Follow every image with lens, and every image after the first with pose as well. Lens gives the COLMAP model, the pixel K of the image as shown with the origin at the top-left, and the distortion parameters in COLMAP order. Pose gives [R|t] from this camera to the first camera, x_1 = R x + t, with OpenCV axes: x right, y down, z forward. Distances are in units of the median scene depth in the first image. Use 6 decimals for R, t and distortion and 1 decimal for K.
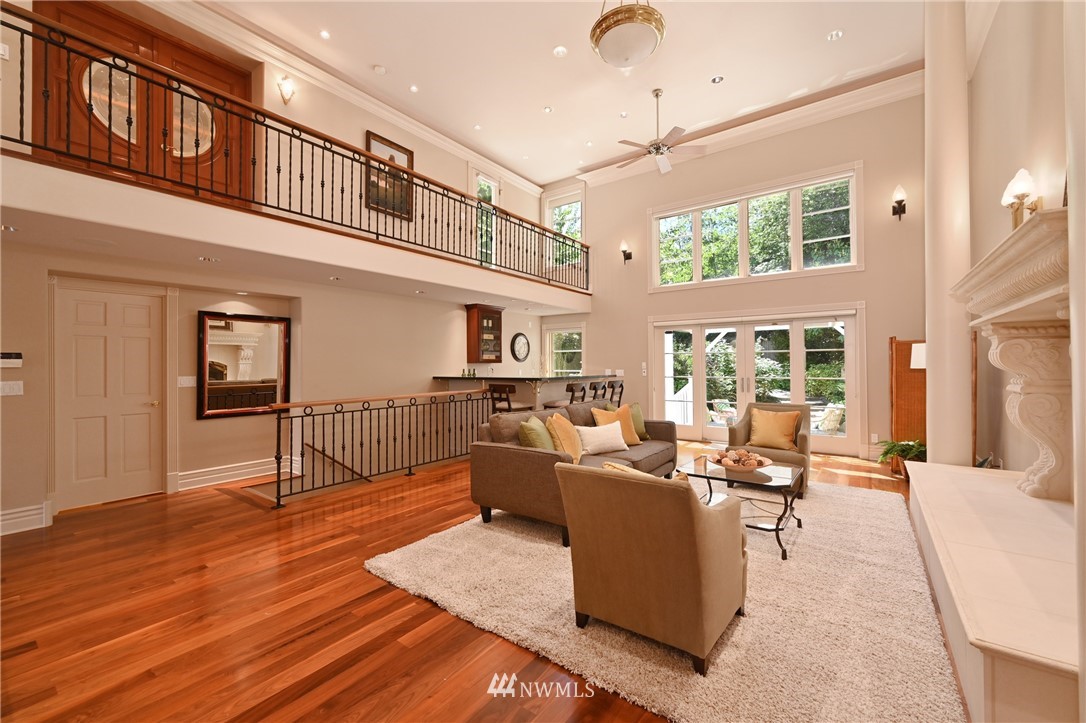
lens RADIAL K [[434.6, 0, 543.0], [0, 434.6, 361.5], [0, 0, 1]] dist [-0.000190, -0.000217]
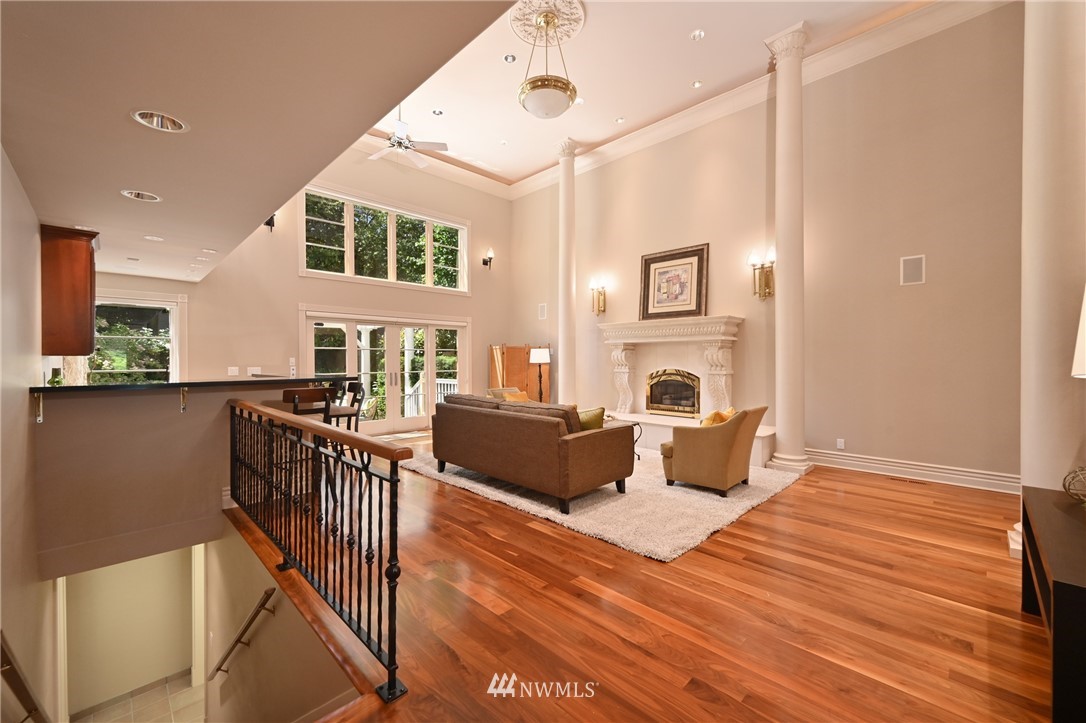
lens RADIAL K [[434.6, 0, 543.0], [0, 434.6, 361.5], [0, 0, 1]] dist [-0.000190, -0.000217]
pose [[0.154591, 0.001349, 0.987978, -1.226412], [-0.008498, 0.999964, -0.000035, 0.014579], [-0.987942, -0.008390, 0.154597, 0.962597]]
